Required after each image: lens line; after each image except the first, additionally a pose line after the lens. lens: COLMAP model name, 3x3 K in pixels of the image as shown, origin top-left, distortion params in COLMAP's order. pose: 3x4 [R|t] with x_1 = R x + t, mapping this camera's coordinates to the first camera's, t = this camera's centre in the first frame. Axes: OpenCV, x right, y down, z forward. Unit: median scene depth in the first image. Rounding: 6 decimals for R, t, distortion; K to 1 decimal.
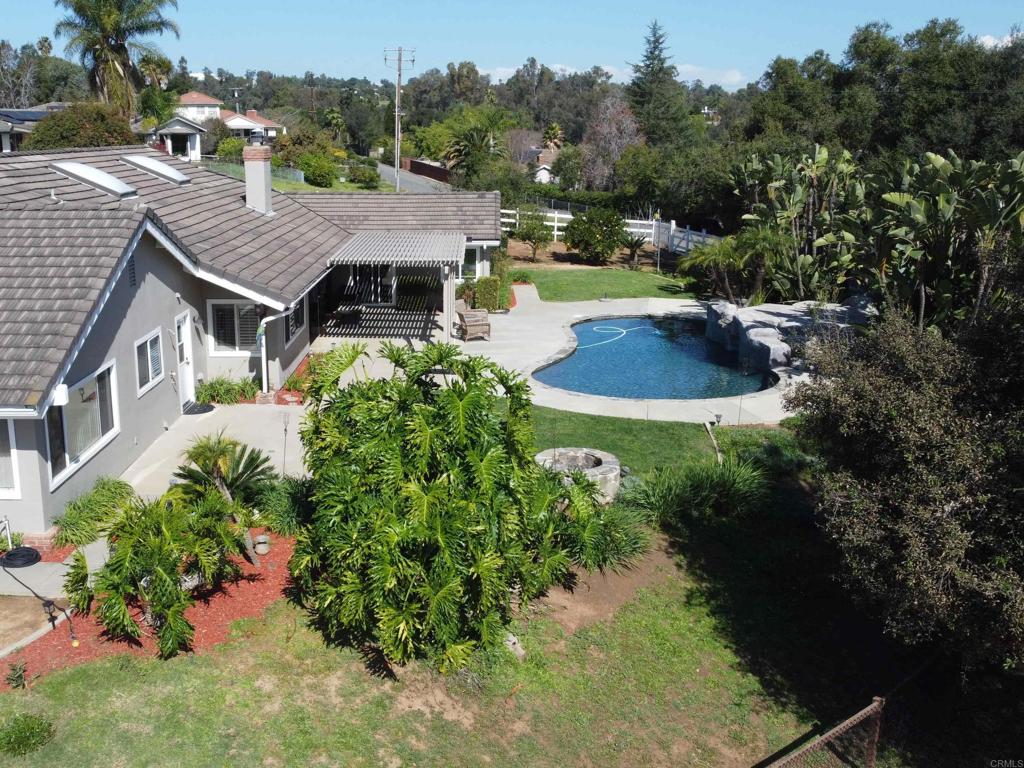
lens RADIAL K [[1073.9, 0, 426.2], [0, 1073.9, 381.4], [0, 0, 1]] dist [0.000725, -0.031597]
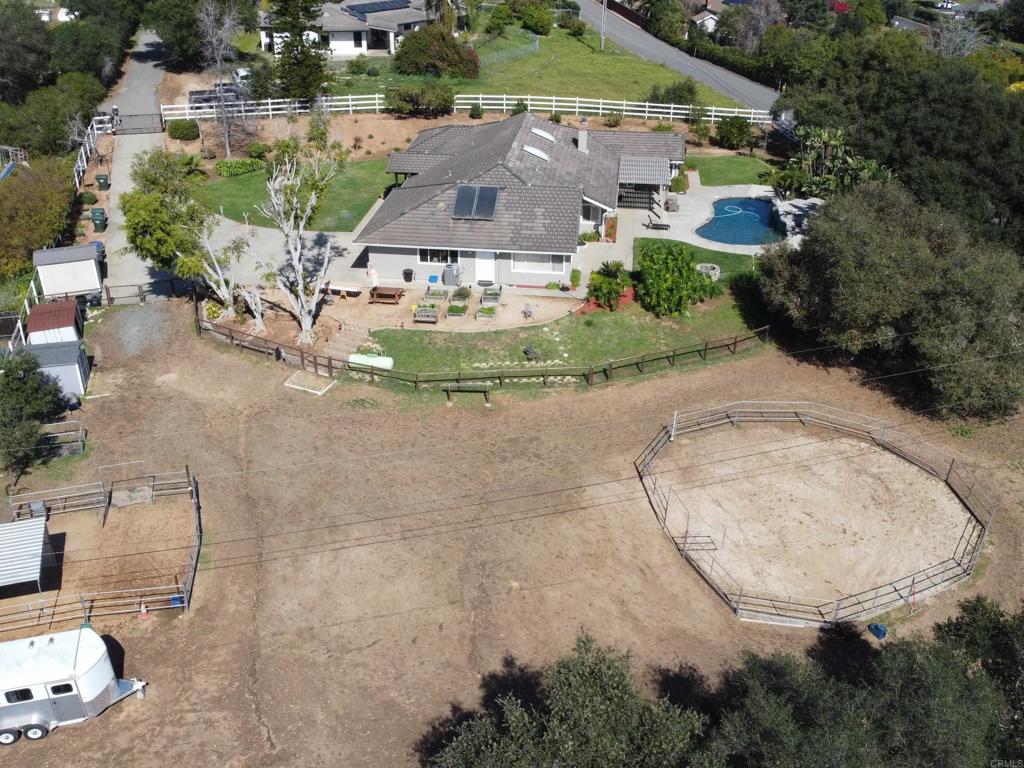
lens RADIAL K [[1127.7, 0, 512.0], [0, 1127.7, 384.0], [0, 0, 1]] dist [0.014749, -0.031610]
pose [[0.998147, 0.040654, -0.045271, -0.282304], [-0.030183, 0.976859, 0.211745, -0.285852], [0.052832, -0.209986, 0.976276, -2.434336]]
